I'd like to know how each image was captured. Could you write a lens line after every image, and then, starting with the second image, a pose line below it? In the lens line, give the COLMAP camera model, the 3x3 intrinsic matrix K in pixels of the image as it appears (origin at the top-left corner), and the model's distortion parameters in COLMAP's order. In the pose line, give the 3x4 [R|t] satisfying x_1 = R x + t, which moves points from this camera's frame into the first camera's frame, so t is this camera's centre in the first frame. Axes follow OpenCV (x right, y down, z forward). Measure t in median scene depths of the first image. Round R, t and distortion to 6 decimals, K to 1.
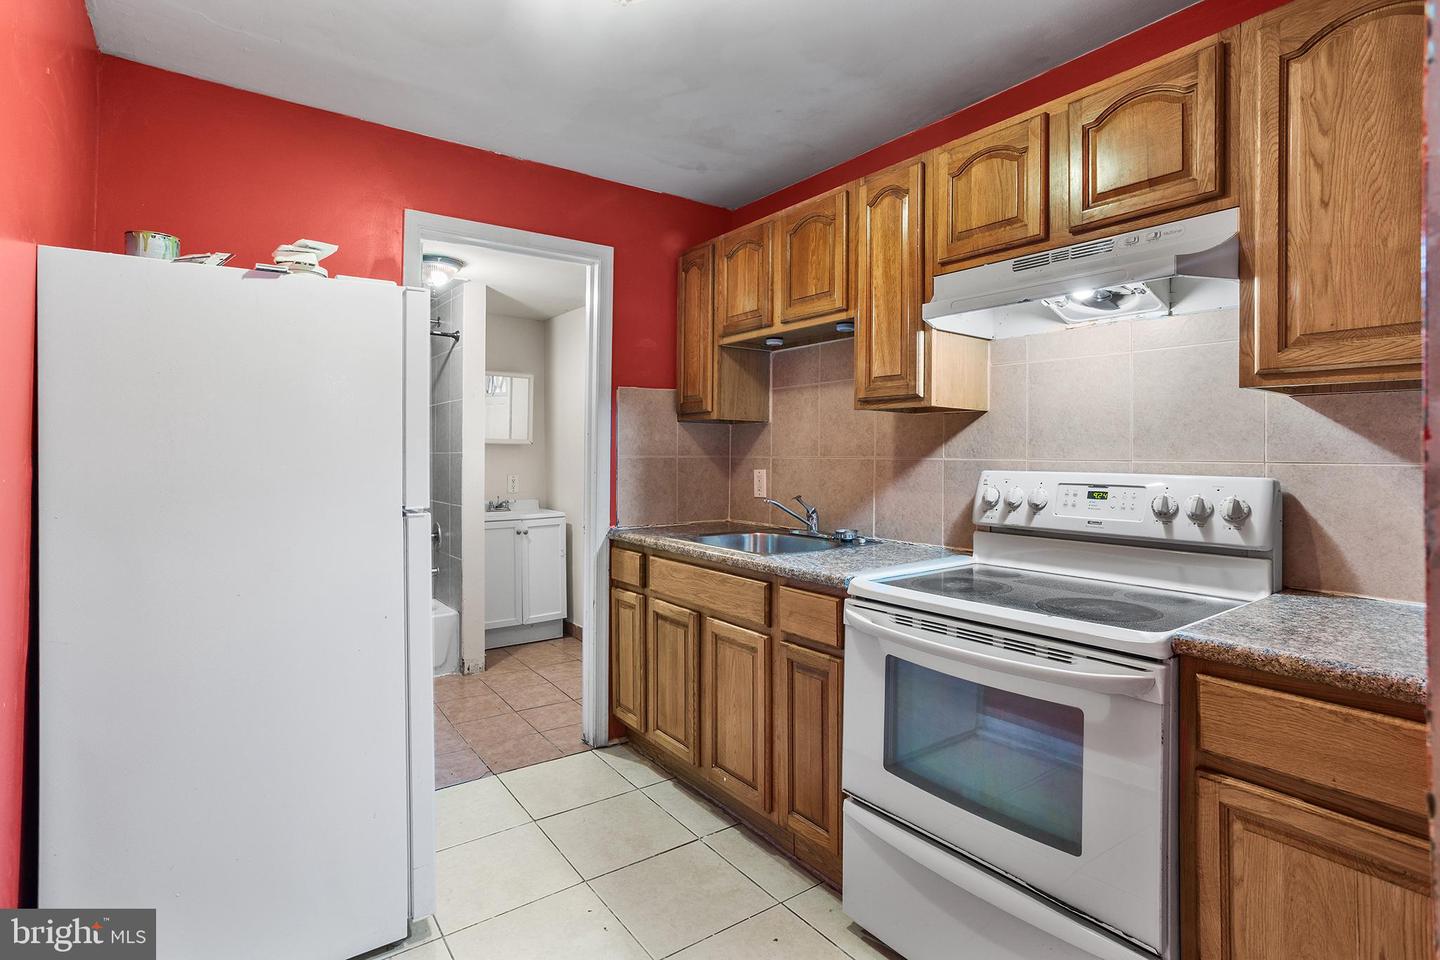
lens RADIAL K [[708.0, 0, 711.4], [0, 708.0, 469.1], [0, 0, 1]] dist [-0.035122, -0.000164]
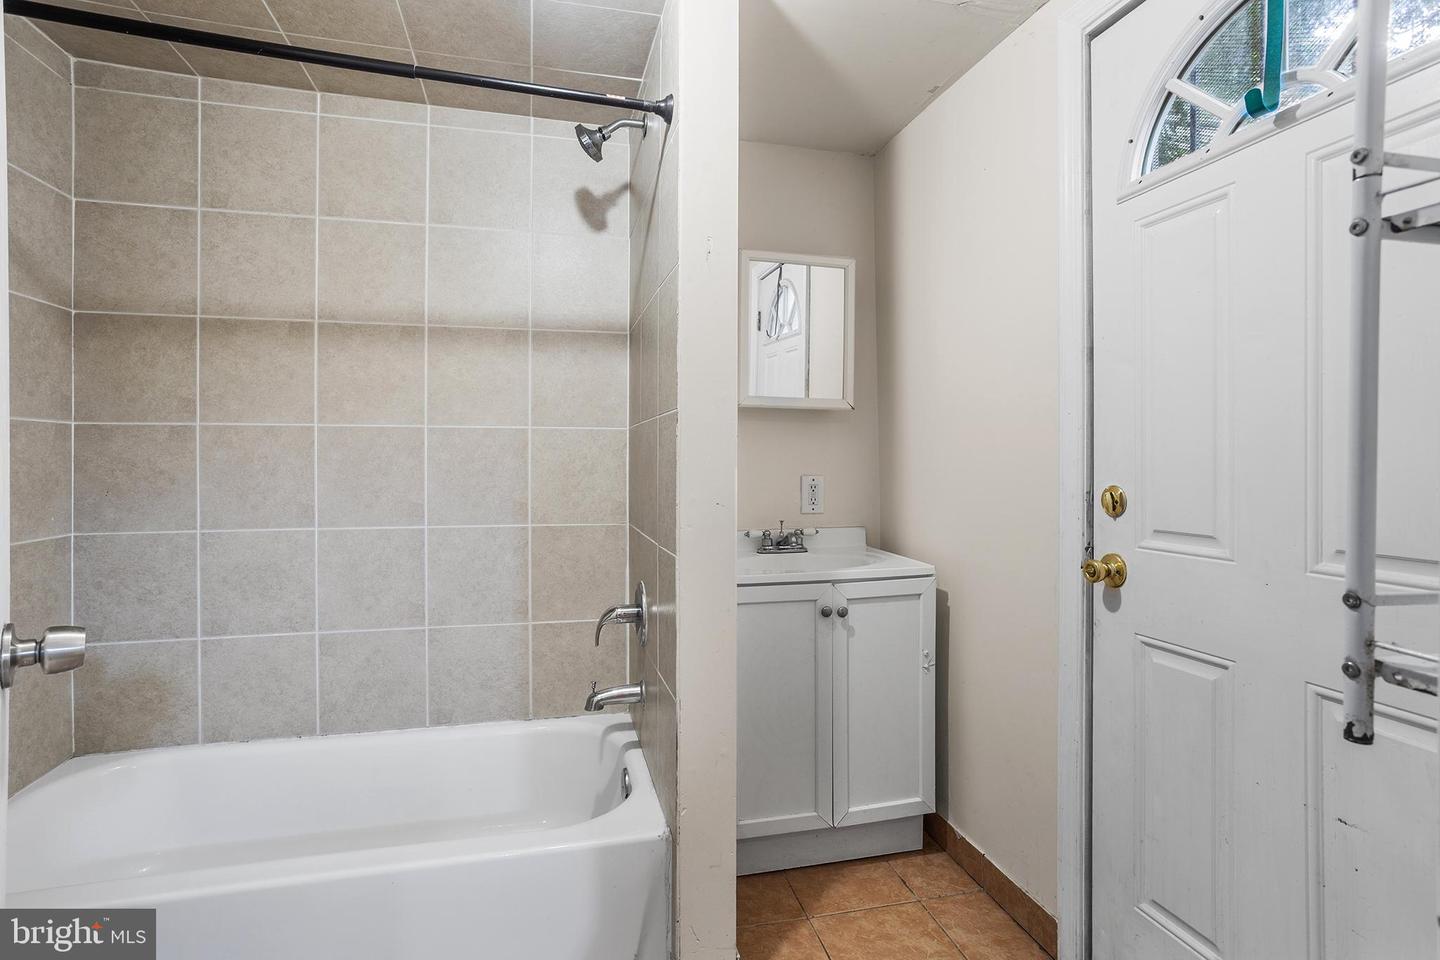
lens RADIAL K [[708.0, 0, 715.1], [0, 708.0, 472.9], [0, 0, 1]] dist [-0.035122, -0.000164]
pose [[0.917395, -0.001220, -0.397975, -0.167667], [-0.001311, 0.999981, -0.006088, 0.010679], [0.397975, 0.006107, 0.917376, 0.594626]]
